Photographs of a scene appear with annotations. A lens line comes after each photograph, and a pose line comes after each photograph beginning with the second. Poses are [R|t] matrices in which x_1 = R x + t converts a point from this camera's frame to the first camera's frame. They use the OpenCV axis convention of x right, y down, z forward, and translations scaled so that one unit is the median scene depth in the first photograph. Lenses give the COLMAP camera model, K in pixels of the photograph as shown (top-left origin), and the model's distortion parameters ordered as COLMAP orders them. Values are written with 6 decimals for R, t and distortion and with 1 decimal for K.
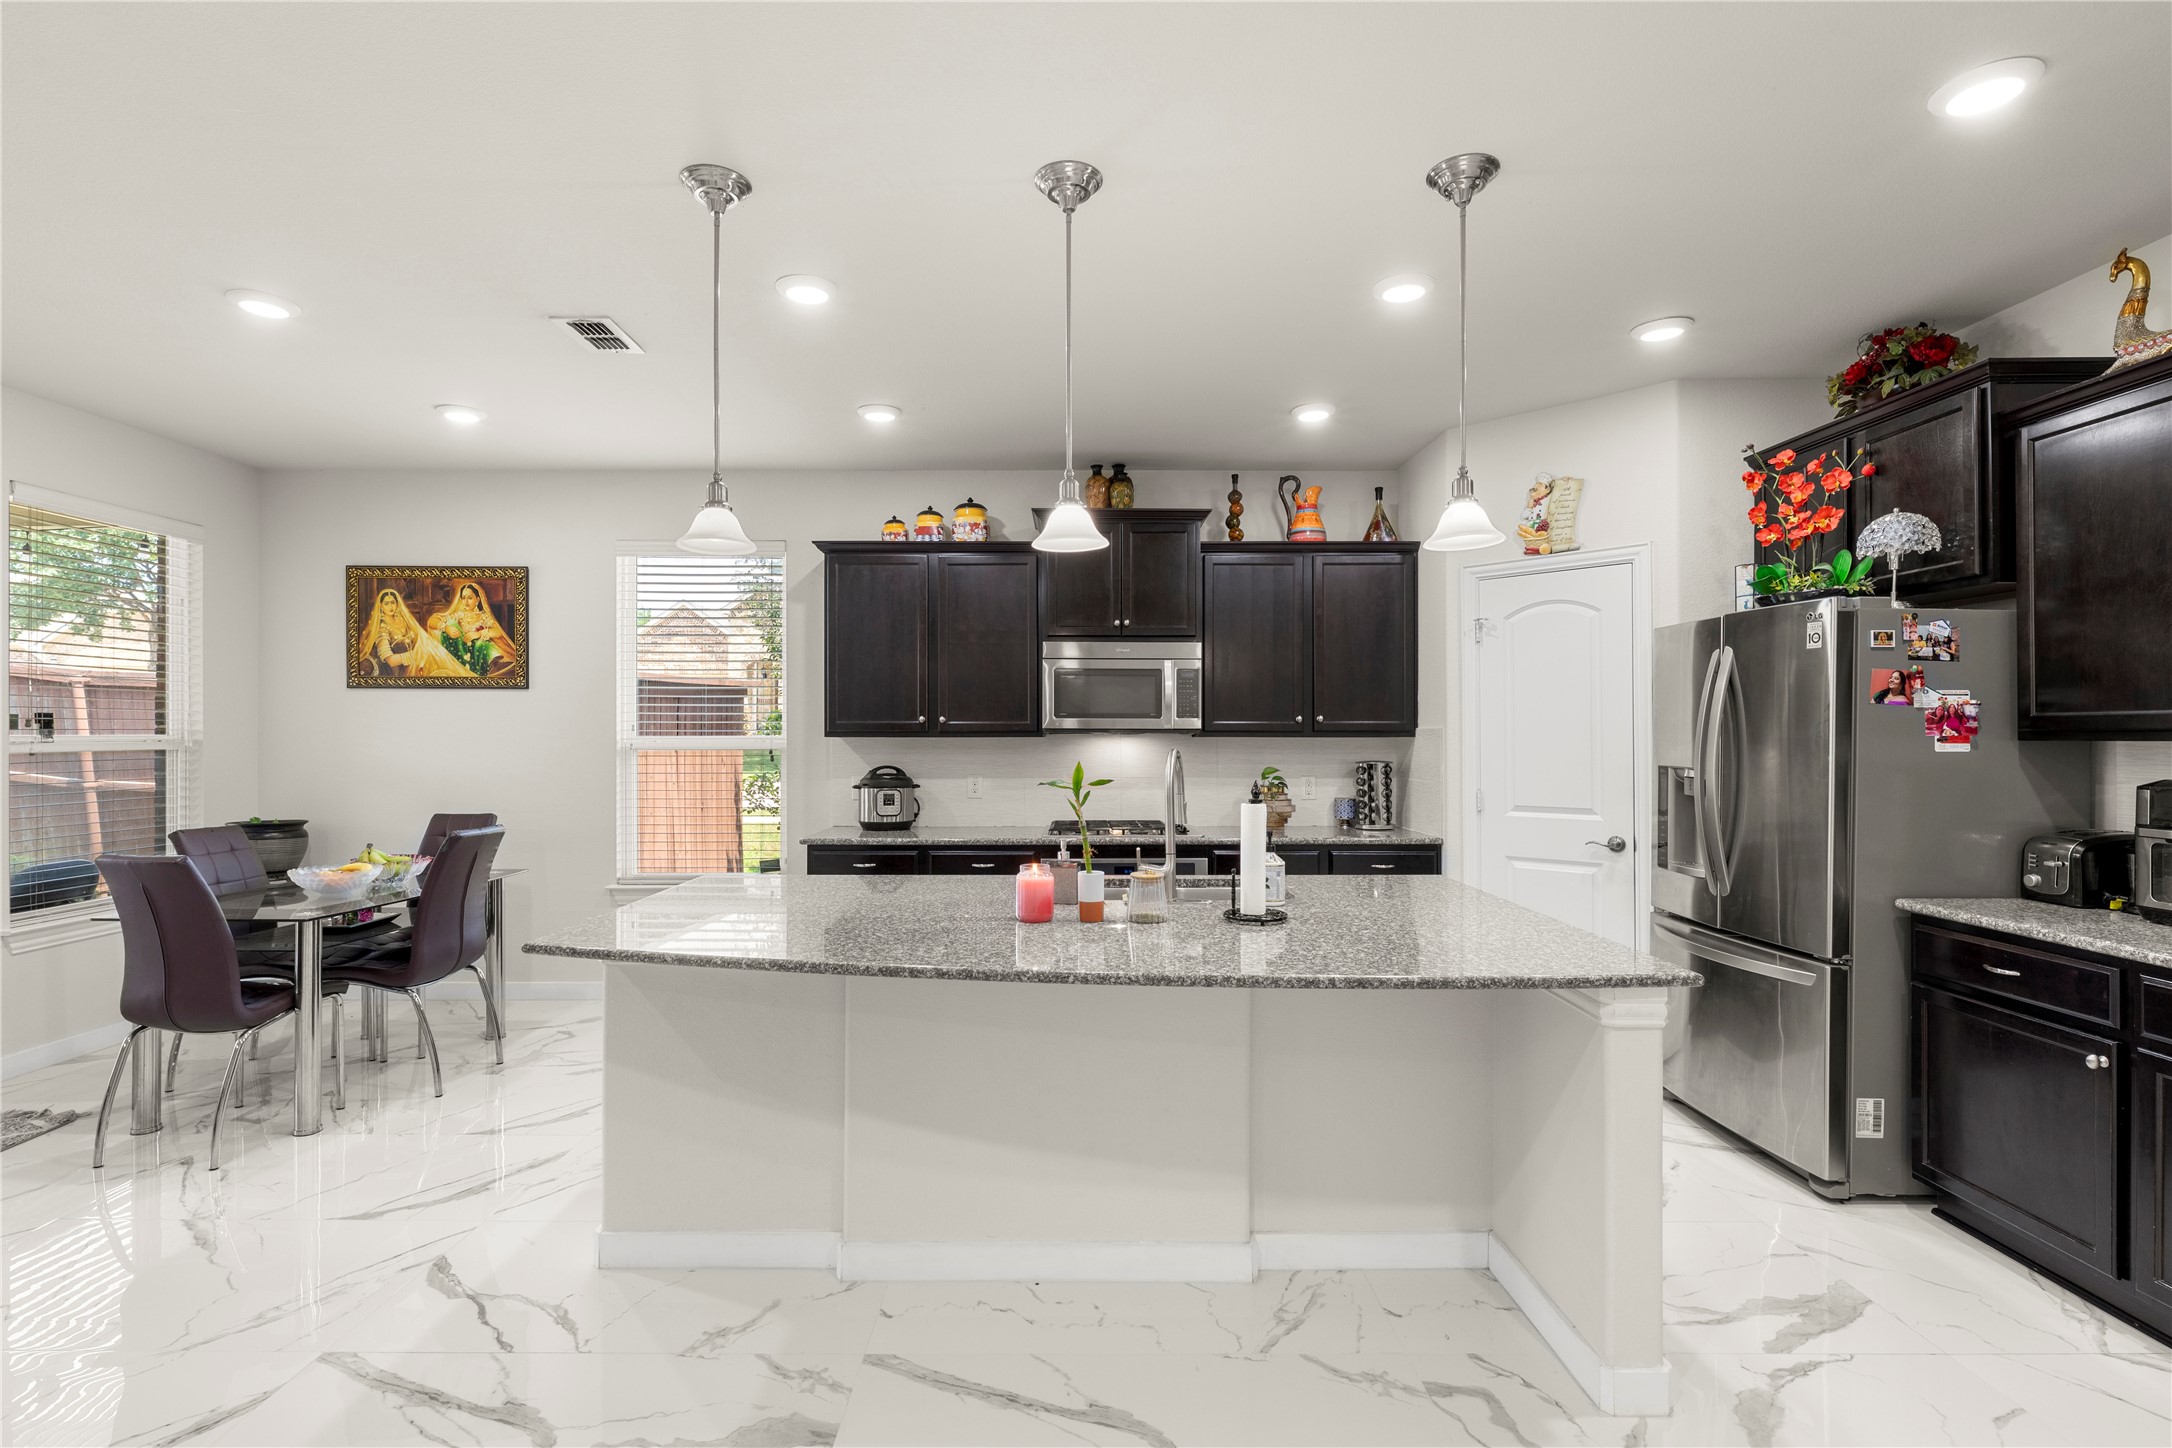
lens RADIAL K [[996.1, 0, 1077.6], [0, 996.1, 738.1], [0, 0, 1]] dist [-0.001016, 0.000273]
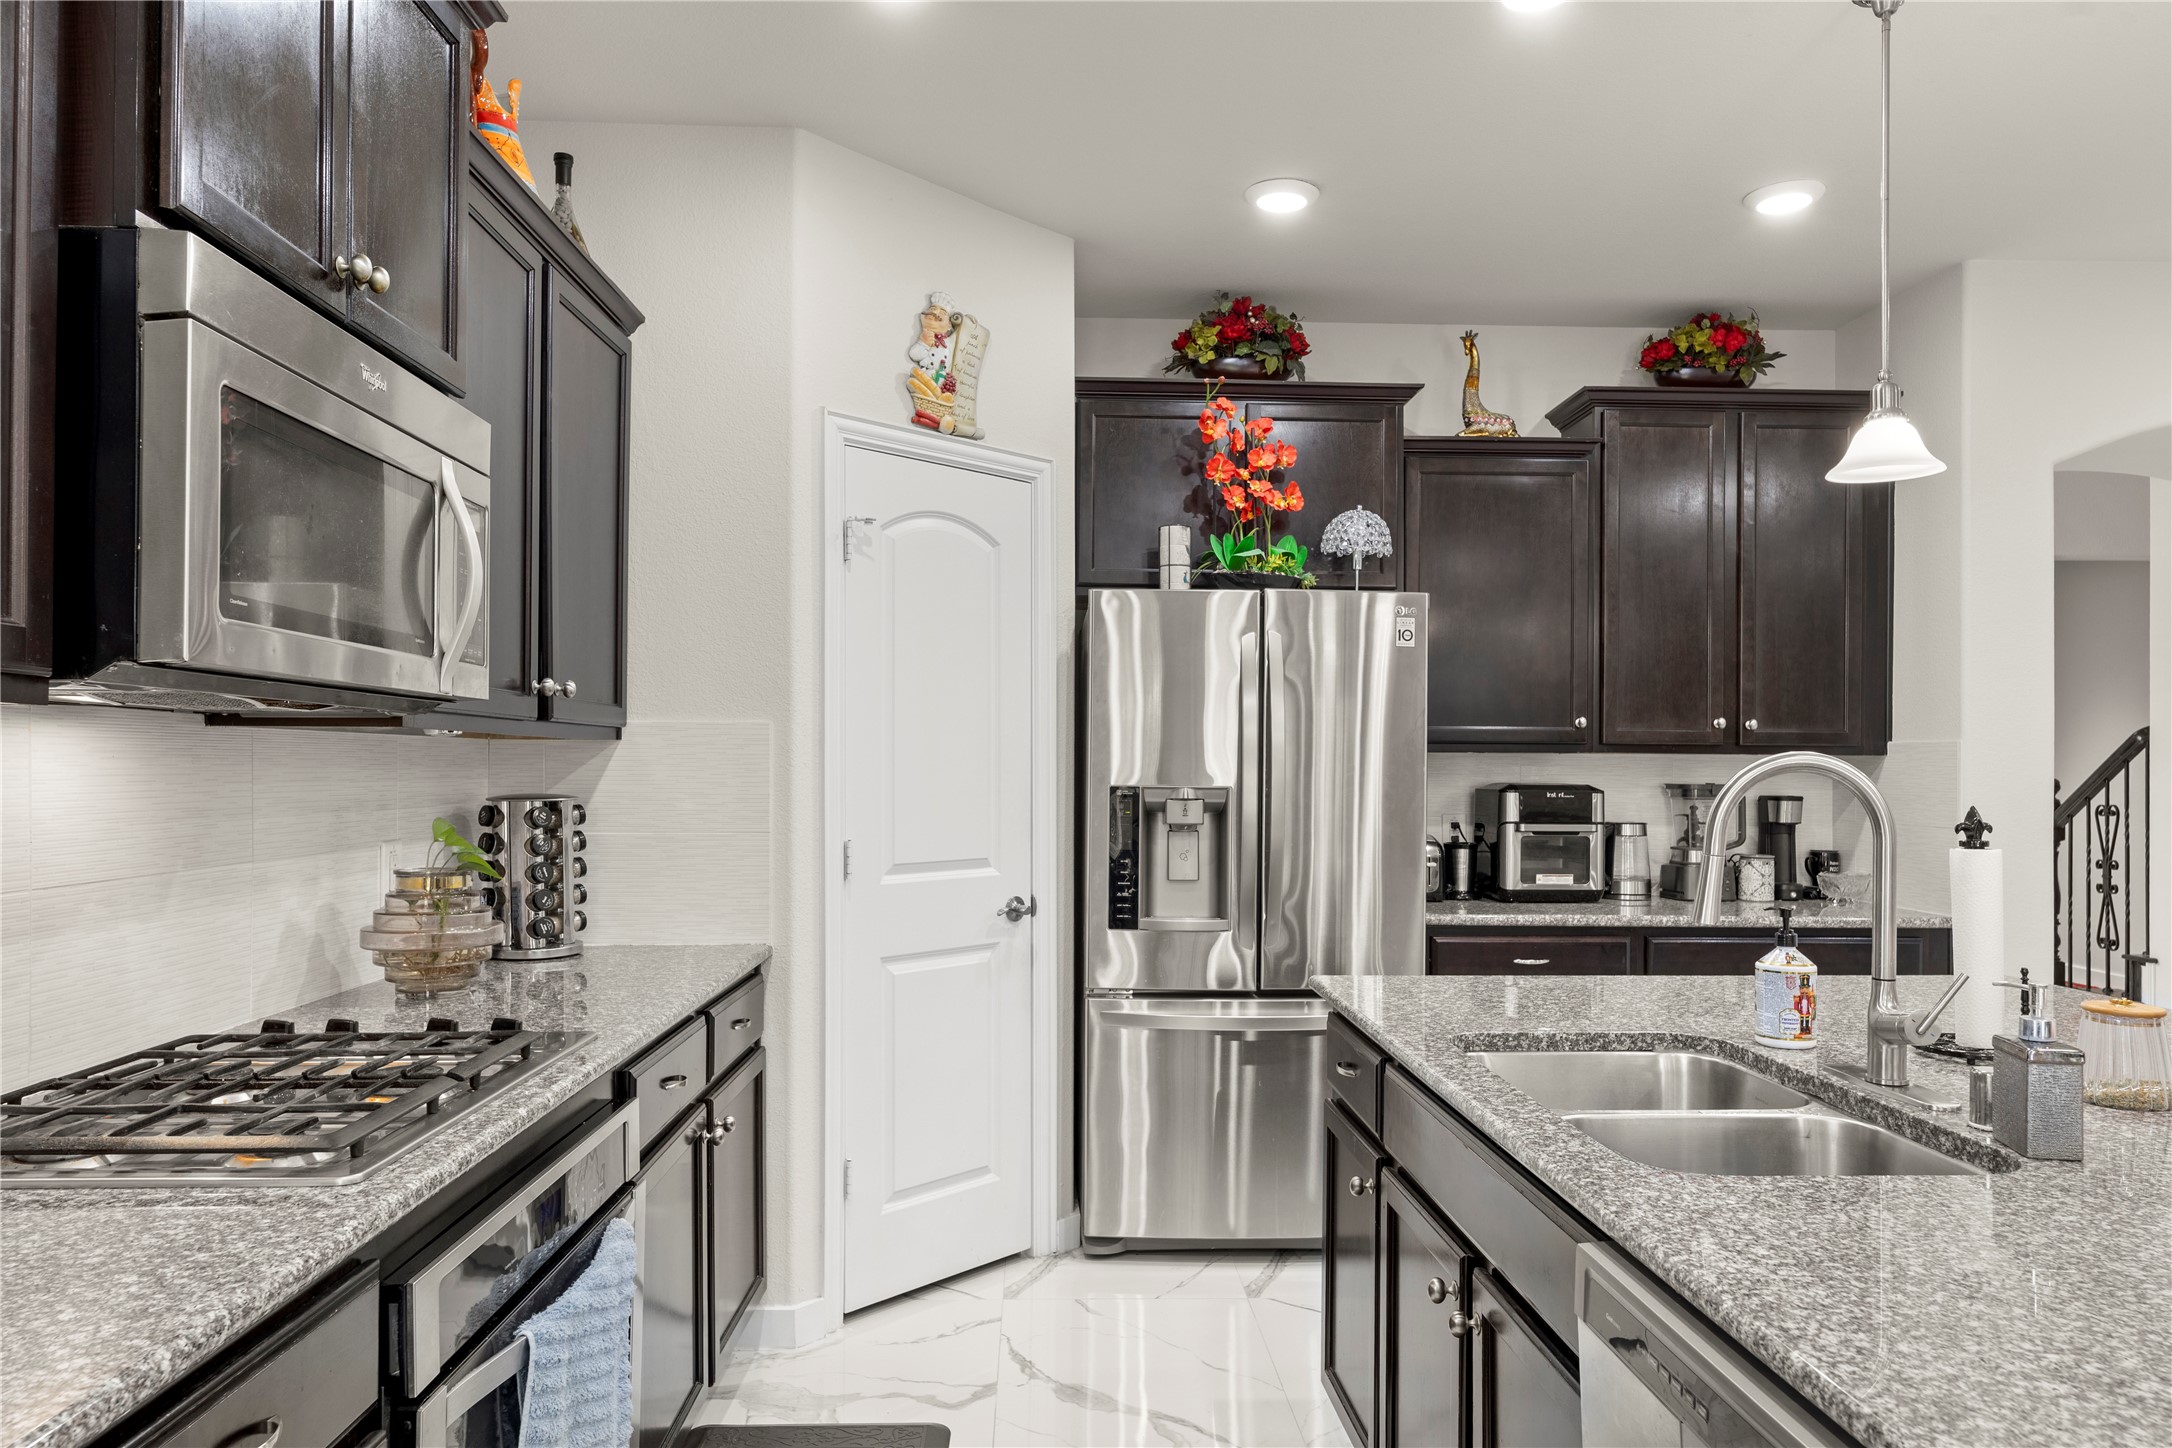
lens RADIAL K [[1409.6, 0, 1087.0], [0, 1409.6, 760.7], [0, 0, 1]] dist [-0.000875, 0.000570]
pose [[-0.034673, 0.003313, 0.999393, -0.367643], [-0.001947, 0.999992, -0.003382, 0.012262], [-0.999397, -0.002063, -0.034666, 0.946240]]
